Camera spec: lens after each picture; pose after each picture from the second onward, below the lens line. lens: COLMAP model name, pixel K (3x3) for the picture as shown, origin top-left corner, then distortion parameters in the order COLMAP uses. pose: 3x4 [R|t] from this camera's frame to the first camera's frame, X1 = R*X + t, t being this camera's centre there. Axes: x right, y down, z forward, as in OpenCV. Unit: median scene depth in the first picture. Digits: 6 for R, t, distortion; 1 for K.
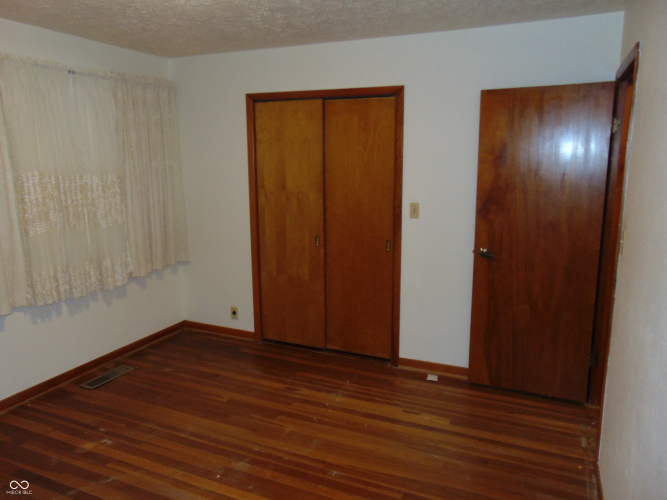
lens RADIAL K [[497.1, 0, 334.0], [0, 497.1, 251.3], [0, 0, 1]] dist [-0.034856, 0.060893]
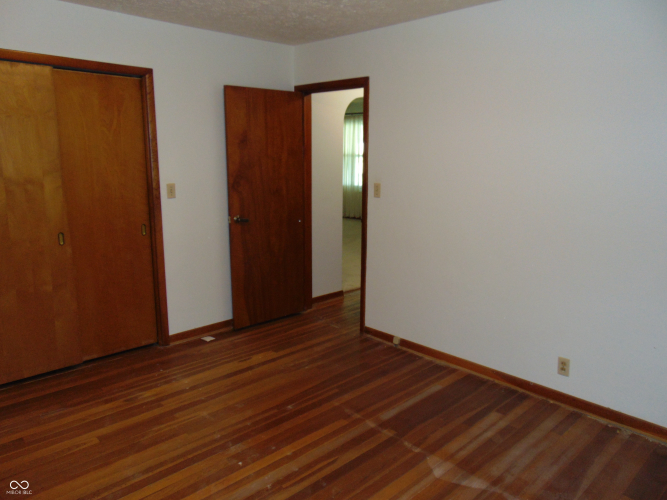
lens RADIAL K [[497.1, 0, 334.0], [0, 497.1, 251.3], [0, 0, 1]] dist [-0.034856, 0.060893]
pose [[0.376534, -0.181060, 0.908537, -0.737872], [0.160054, 0.978682, 0.128706, -0.039865], [-0.912472, 0.096953, 0.397486, 0.301752]]
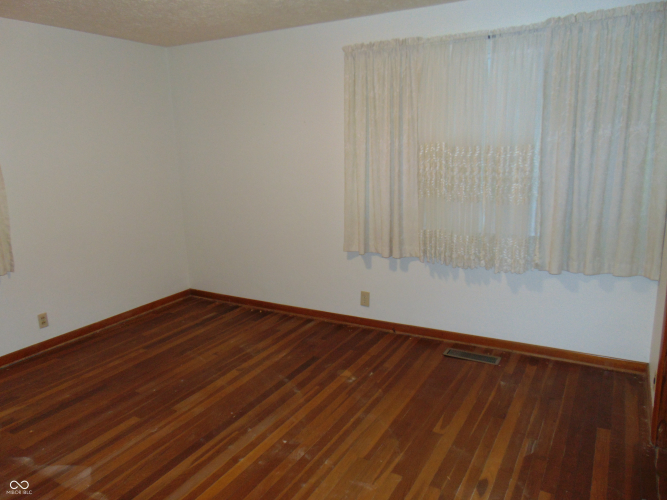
lens RADIAL K [[497.1, 0, 334.0], [0, 497.1, 251.3], [0, 0, 1]] dist [-0.034856, 0.060893]
pose [[-0.101243, 0.222452, -0.969673, 0.511397], [-0.151883, 0.959799, 0.236045, -0.144882], [0.983200, 0.171175, -0.063387, 0.829388]]
